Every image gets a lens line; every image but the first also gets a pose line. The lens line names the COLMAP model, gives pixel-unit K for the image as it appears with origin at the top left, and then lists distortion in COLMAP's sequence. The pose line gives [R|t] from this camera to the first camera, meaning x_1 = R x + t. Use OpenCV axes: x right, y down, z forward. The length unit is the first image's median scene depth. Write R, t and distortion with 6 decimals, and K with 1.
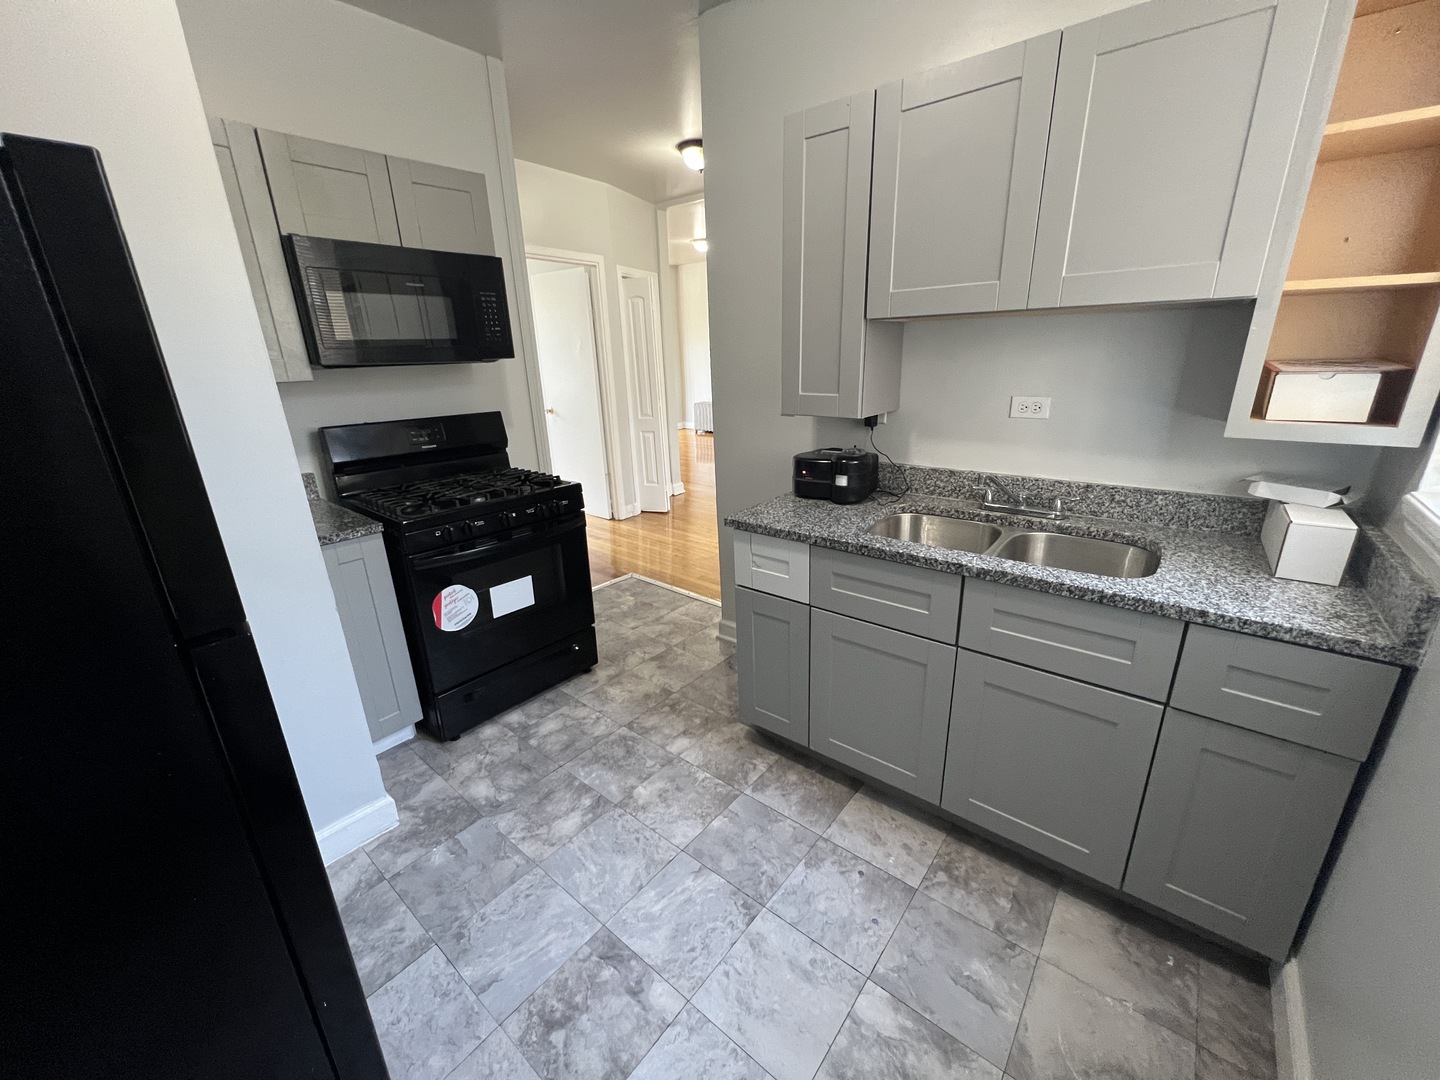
lens RADIAL K [[579.5, 0, 723.2], [0, 579.5, 542.7], [0, 0, 1]] dist [-0.003764, -0.000438]
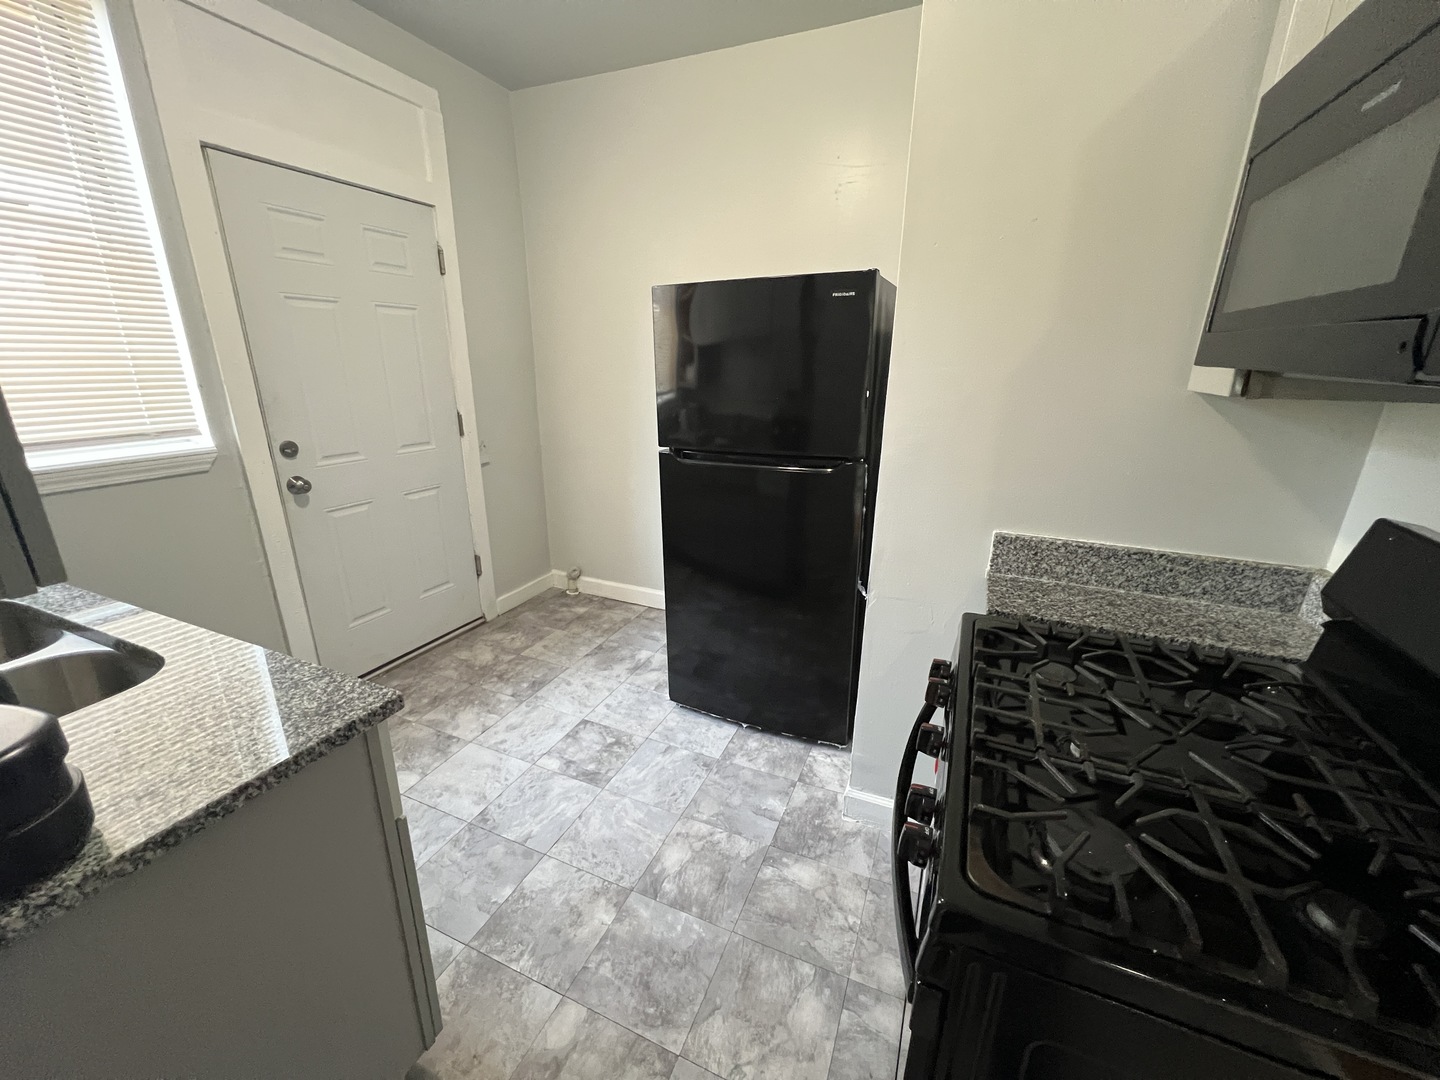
lens RADIAL K [[579.5, 0, 716.5], [0, 579.5, 539.8], [0, 0, 1]] dist [-0.003764, -0.000438]
pose [[-0.964584, 0.095304, -0.245958, -0.145237], [-0.067138, 0.813033, 0.578334, -0.447293], [0.255090, 0.574365, -0.777840, 1.381346]]
